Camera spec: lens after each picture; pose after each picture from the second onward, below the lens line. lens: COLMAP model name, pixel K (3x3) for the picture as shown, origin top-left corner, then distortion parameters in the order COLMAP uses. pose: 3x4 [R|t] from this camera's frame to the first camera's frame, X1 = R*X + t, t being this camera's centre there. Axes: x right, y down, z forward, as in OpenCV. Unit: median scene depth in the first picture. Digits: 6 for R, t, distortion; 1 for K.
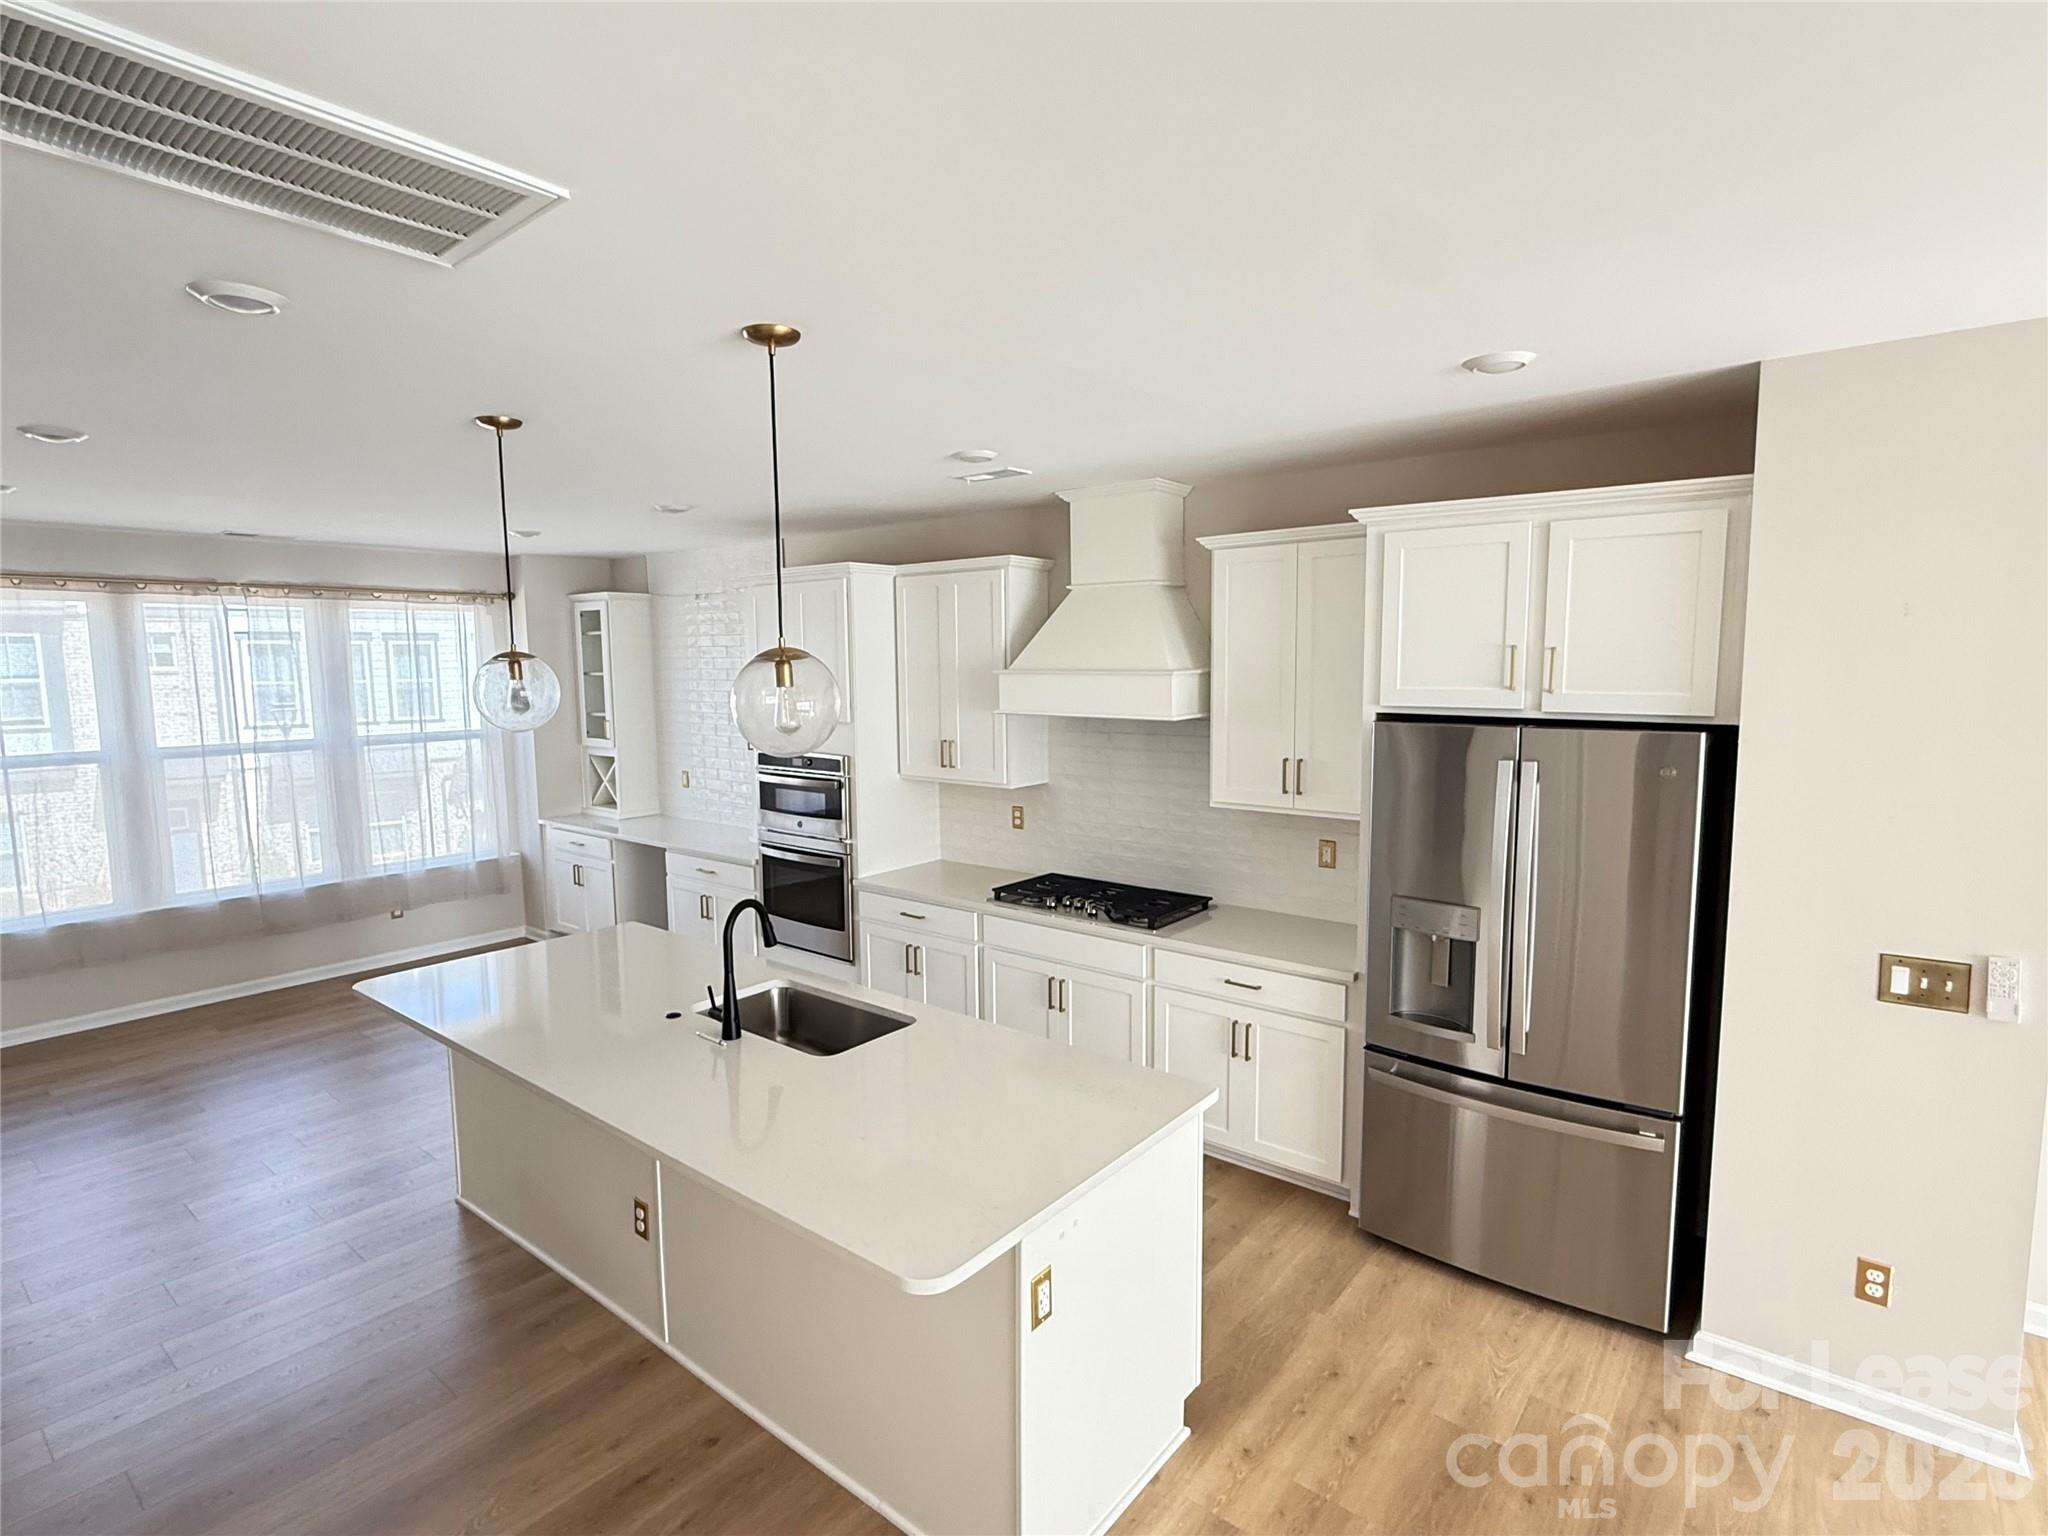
lens RADIAL K [[1045.9, 0, 1029.7], [0, 1045.9, 764.7], [0, 0, 1]] dist [-0.004665, 0.008510]
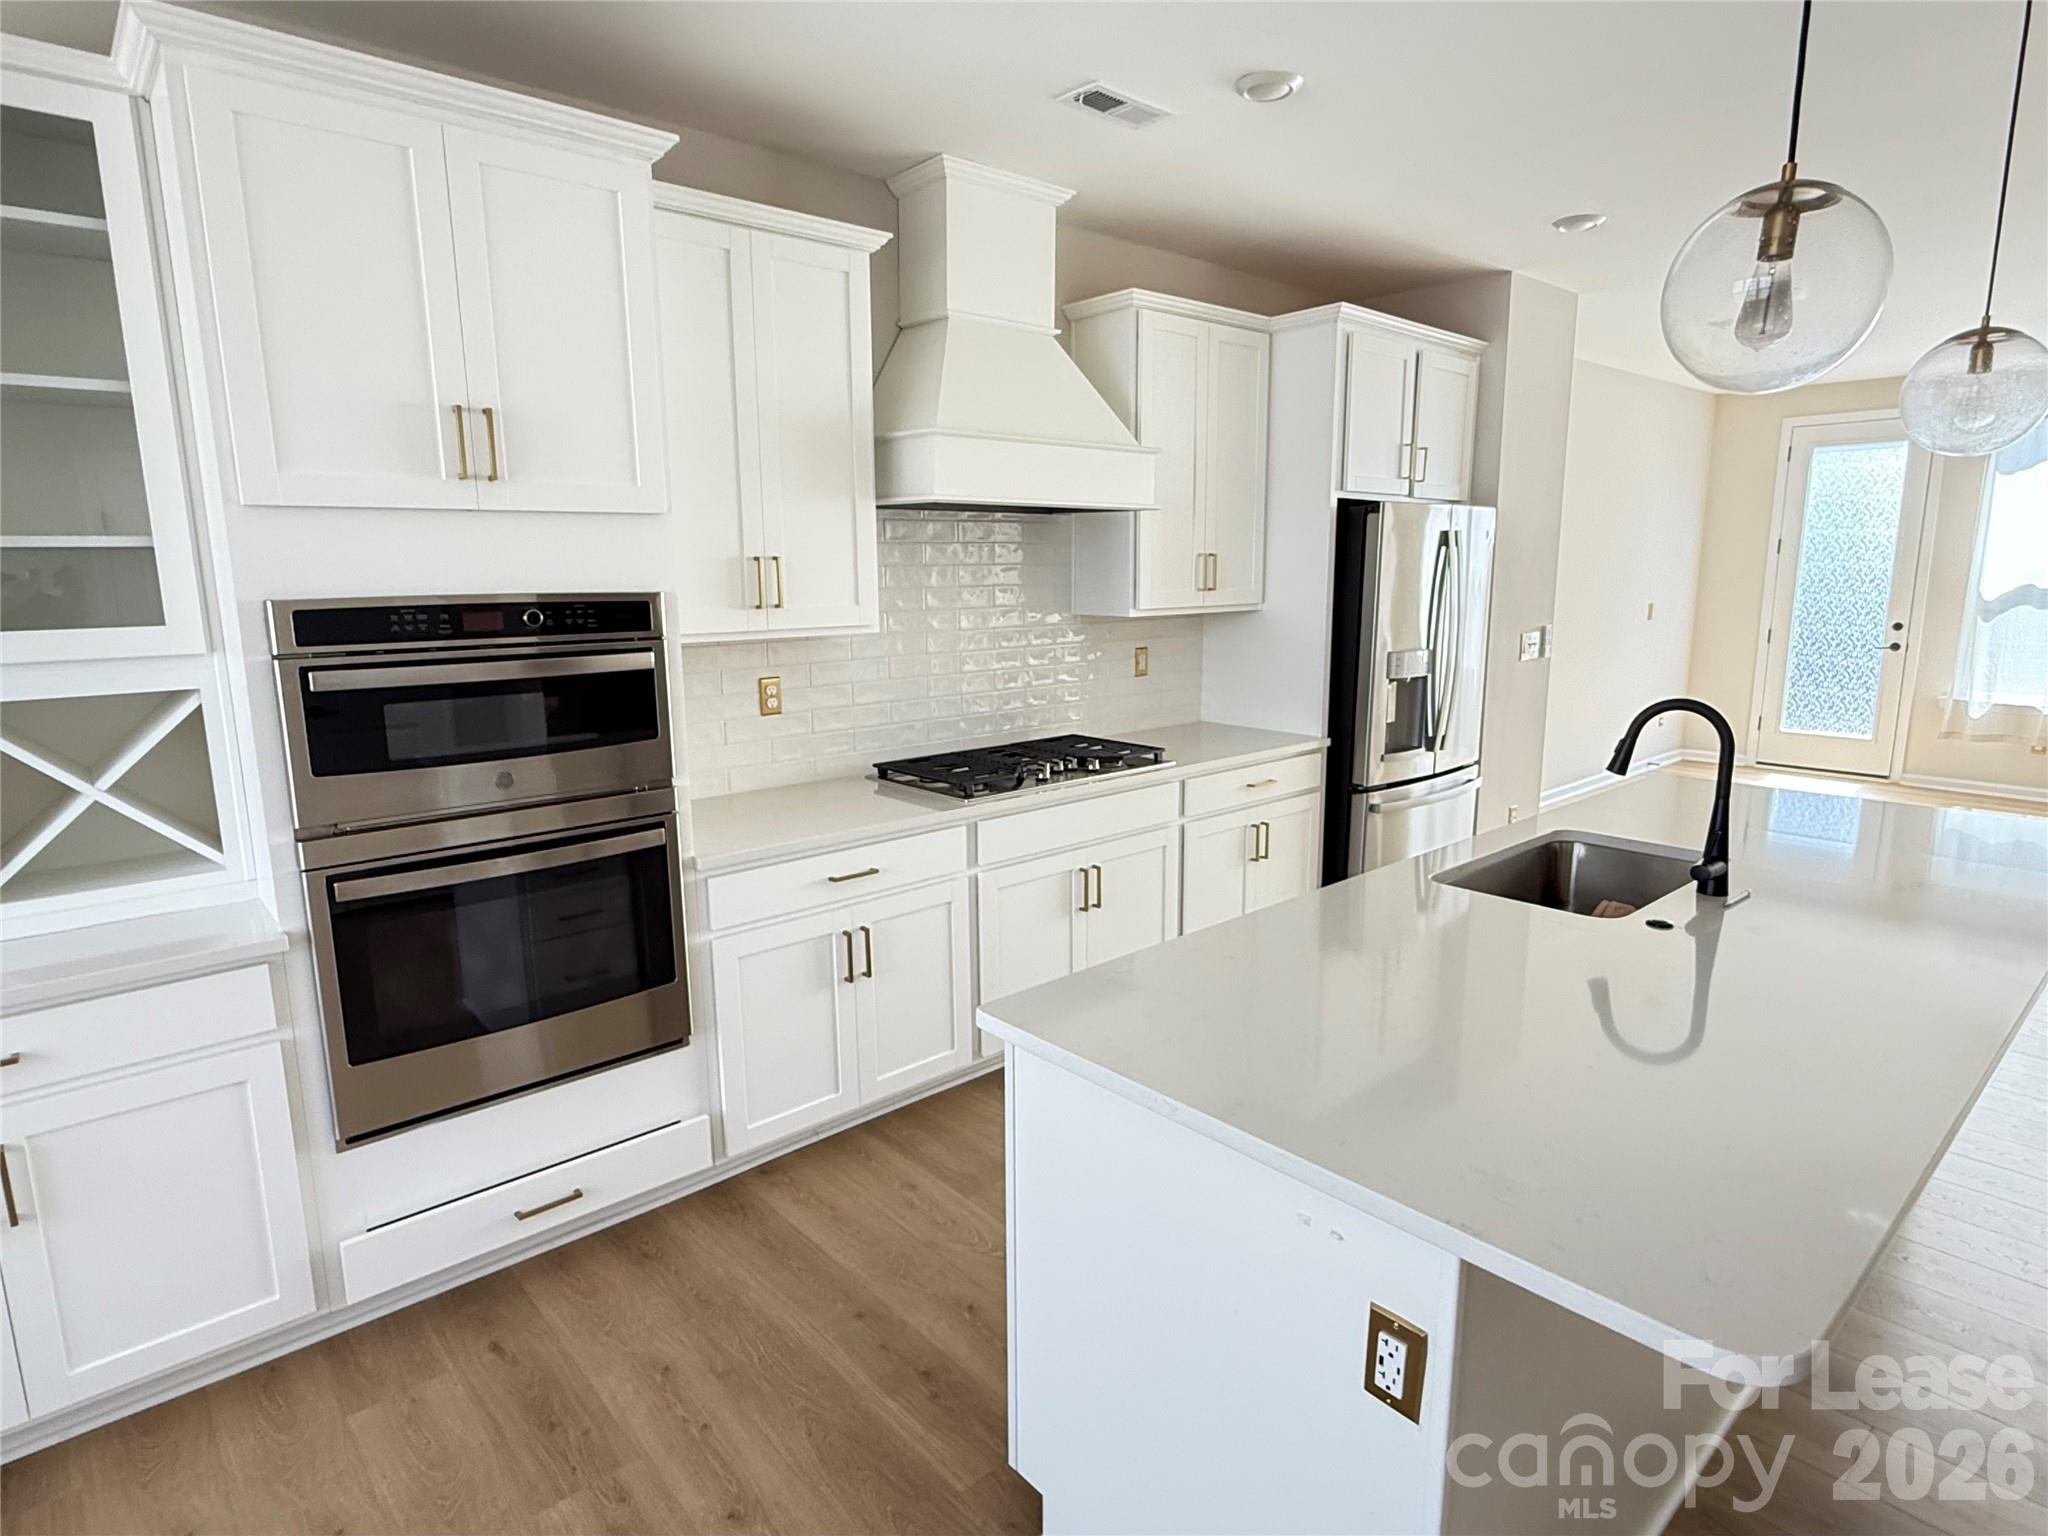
lens RADIAL K [[1112.3, 0, 1020.9], [0, 1112.3, 764.9], [0, 0, 1]] dist [-0.003477, 0.002876]
pose [[0.165758, -0.168344, 0.971692, -0.711093], [0.108576, 0.982447, 0.151686, 0.010470], [-0.980171, 0.080359, 0.181127, 0.880315]]
